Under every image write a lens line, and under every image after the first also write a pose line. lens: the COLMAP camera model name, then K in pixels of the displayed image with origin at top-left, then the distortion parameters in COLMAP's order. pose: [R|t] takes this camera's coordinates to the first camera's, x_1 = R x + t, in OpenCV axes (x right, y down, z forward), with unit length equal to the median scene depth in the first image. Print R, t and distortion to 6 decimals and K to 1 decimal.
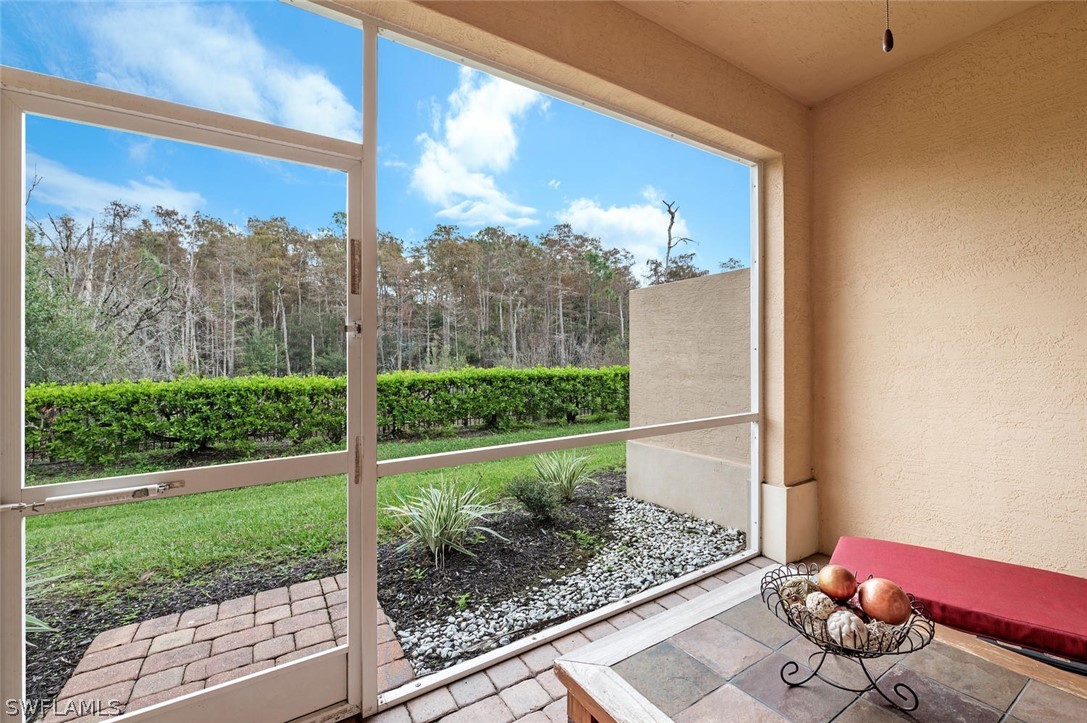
lens RADIAL K [[405.6, 0, 547.0], [0, 405.6, 407.6], [0, 0, 1]] dist [-0.004169, -0.000276]
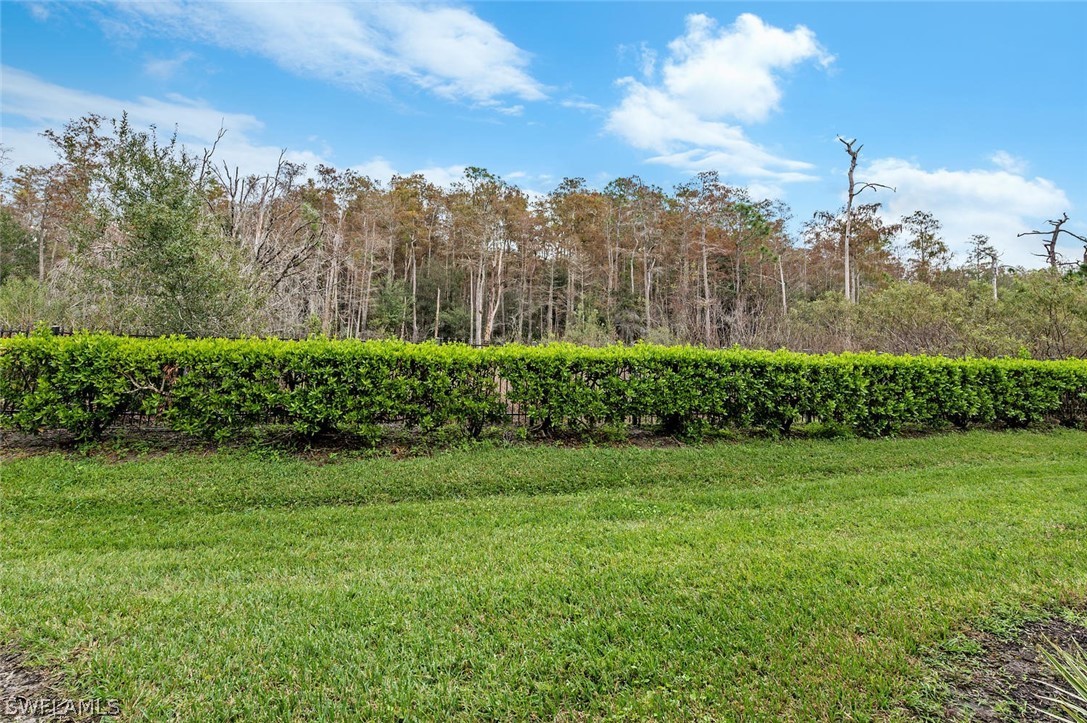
lens RADIAL K [[444.8, 0, 540.1], [0, 444.8, 365.8], [0, 0, 1]] dist [-0.002973, -0.000065]
pose [[0.957560, 0.085651, -0.275212, -0.129065], [-0.091298, 0.995793, -0.007749, -0.031047], [0.273391, 0.032547, 0.961352, 0.162855]]
